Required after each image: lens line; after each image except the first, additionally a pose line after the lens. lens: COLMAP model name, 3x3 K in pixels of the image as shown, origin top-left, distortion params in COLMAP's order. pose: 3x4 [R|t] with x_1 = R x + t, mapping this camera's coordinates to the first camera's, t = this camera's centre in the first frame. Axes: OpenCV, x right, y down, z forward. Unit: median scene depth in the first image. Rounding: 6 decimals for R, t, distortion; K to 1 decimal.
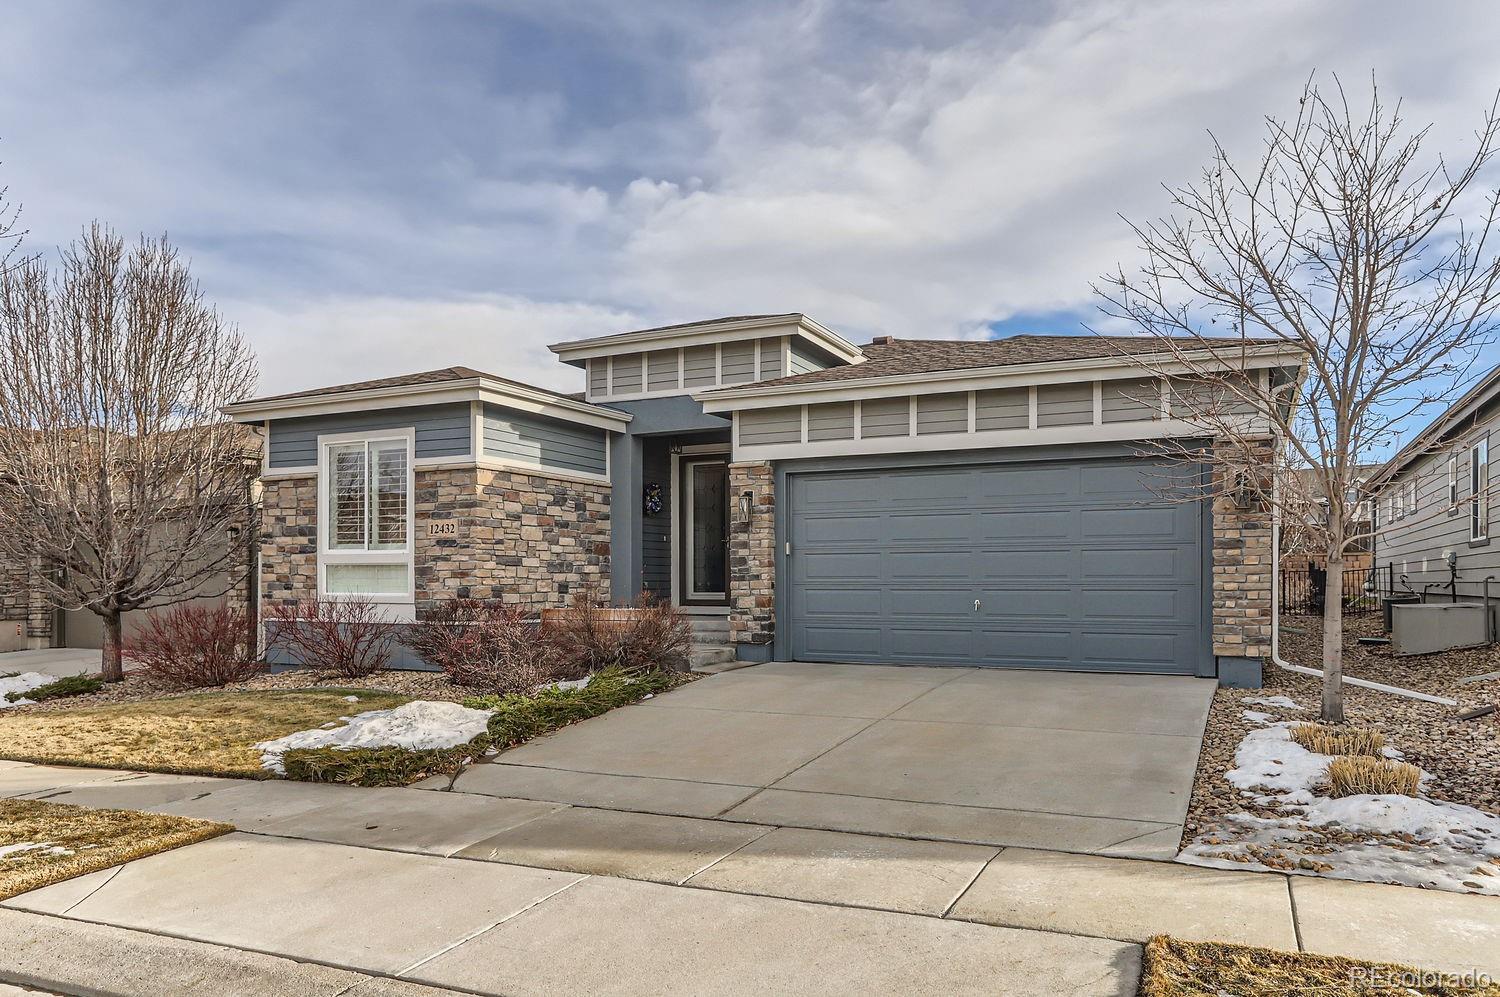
lens RADIAL K [[1044.0, 0, 750.0], [0, 1044.0, 568.0], [0, 0, 1]] dist [0.001417, 0.001155]
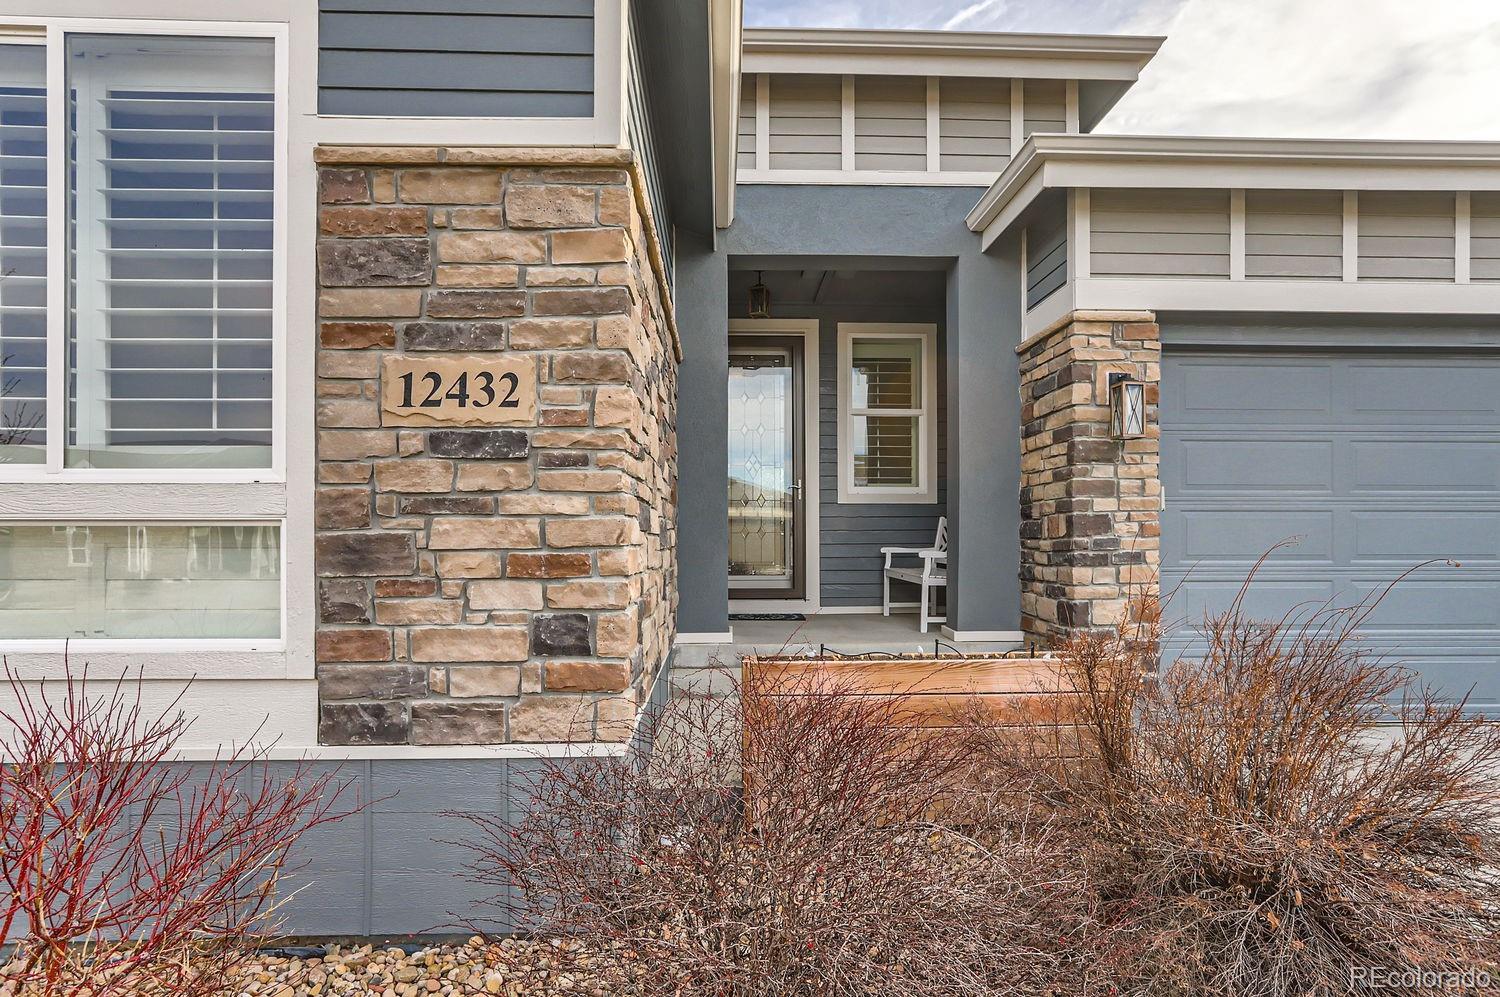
lens RADIAL K [[791.6, 0, 744.2], [0, 791.6, 535.5], [0, 0, 1]] dist [-0.015794, 0.000670]
pose [[0.889888, 0.001205, 0.456177, -0.310322], [-0.006013, 0.999941, 0.009089, -0.003587], [-0.456139, -0.010831, 0.889843, 0.766340]]
